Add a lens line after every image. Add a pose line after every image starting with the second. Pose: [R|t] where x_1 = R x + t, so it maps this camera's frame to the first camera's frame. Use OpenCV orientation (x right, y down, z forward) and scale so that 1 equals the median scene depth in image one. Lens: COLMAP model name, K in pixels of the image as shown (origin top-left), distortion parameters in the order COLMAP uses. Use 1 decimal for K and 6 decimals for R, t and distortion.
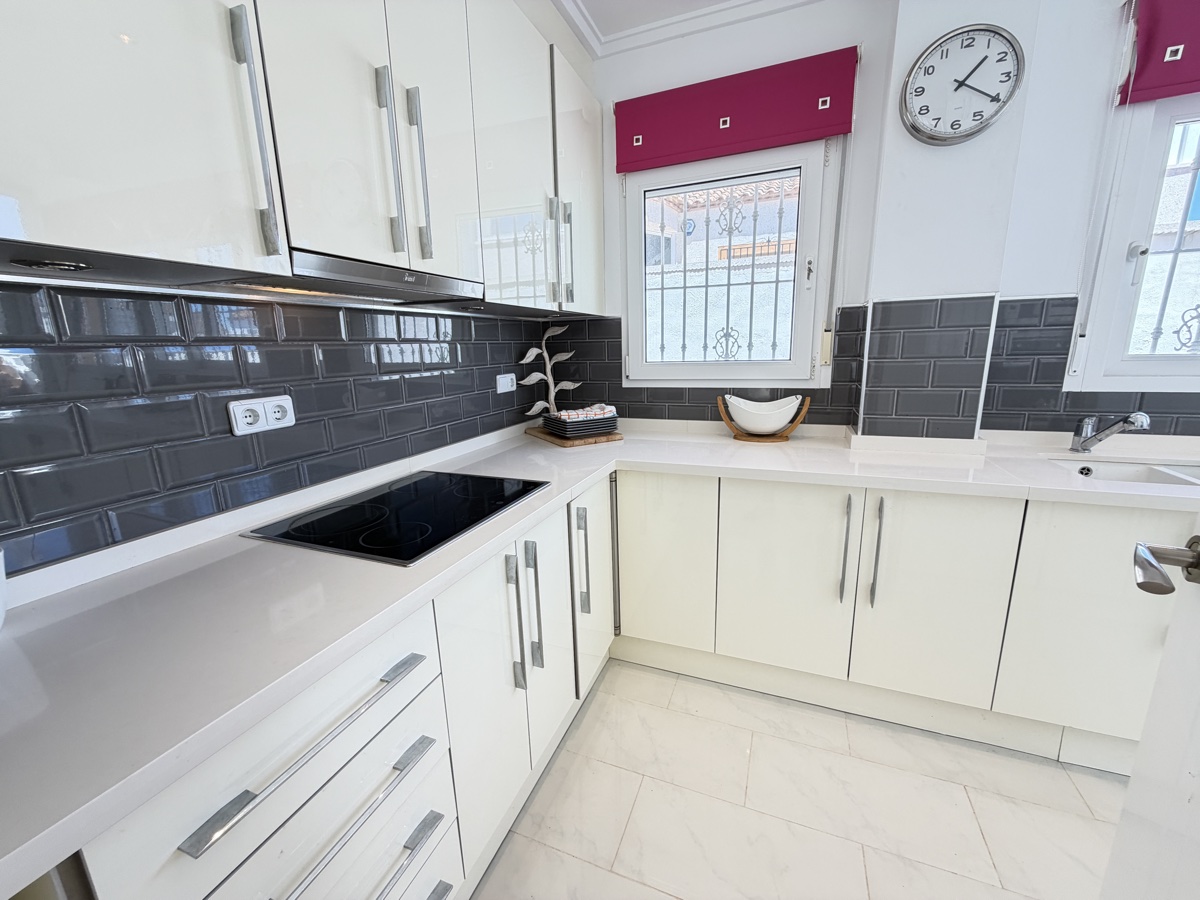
lens RADIAL K [[479.3, 0, 598.1], [0, 479.3, 451.2], [0, 0, 1]] dist [0.000622, -0.000349]
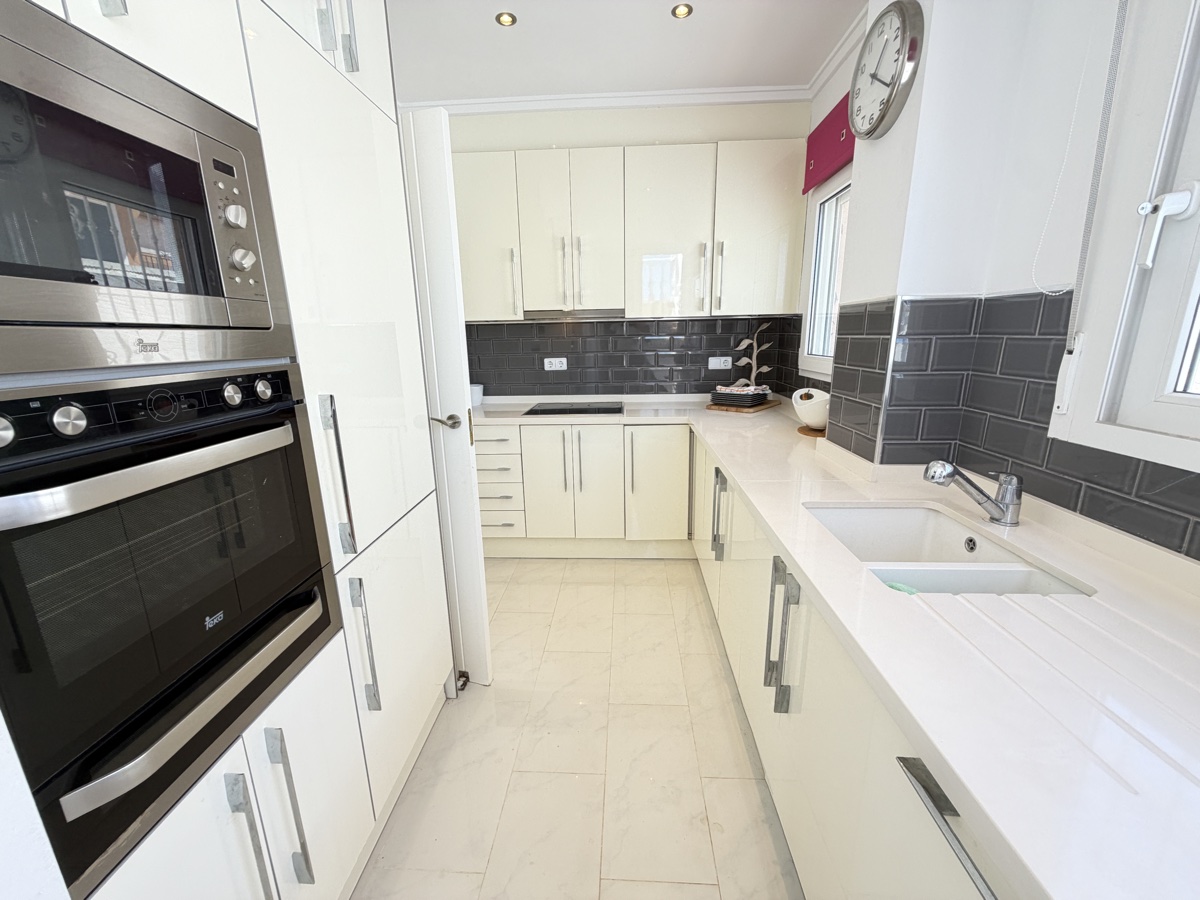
lens RADIAL K [[479.3, 0, 598.2], [0, 479.3, 449.1], [0, 0, 1]] dist [0.000622, -0.000349]
pose [[0.316649, 0.240114, -0.917648, 1.275202], [-0.193010, 0.963500, 0.185511, -0.103130], [0.928698, 0.118374, 0.351436, 0.199660]]
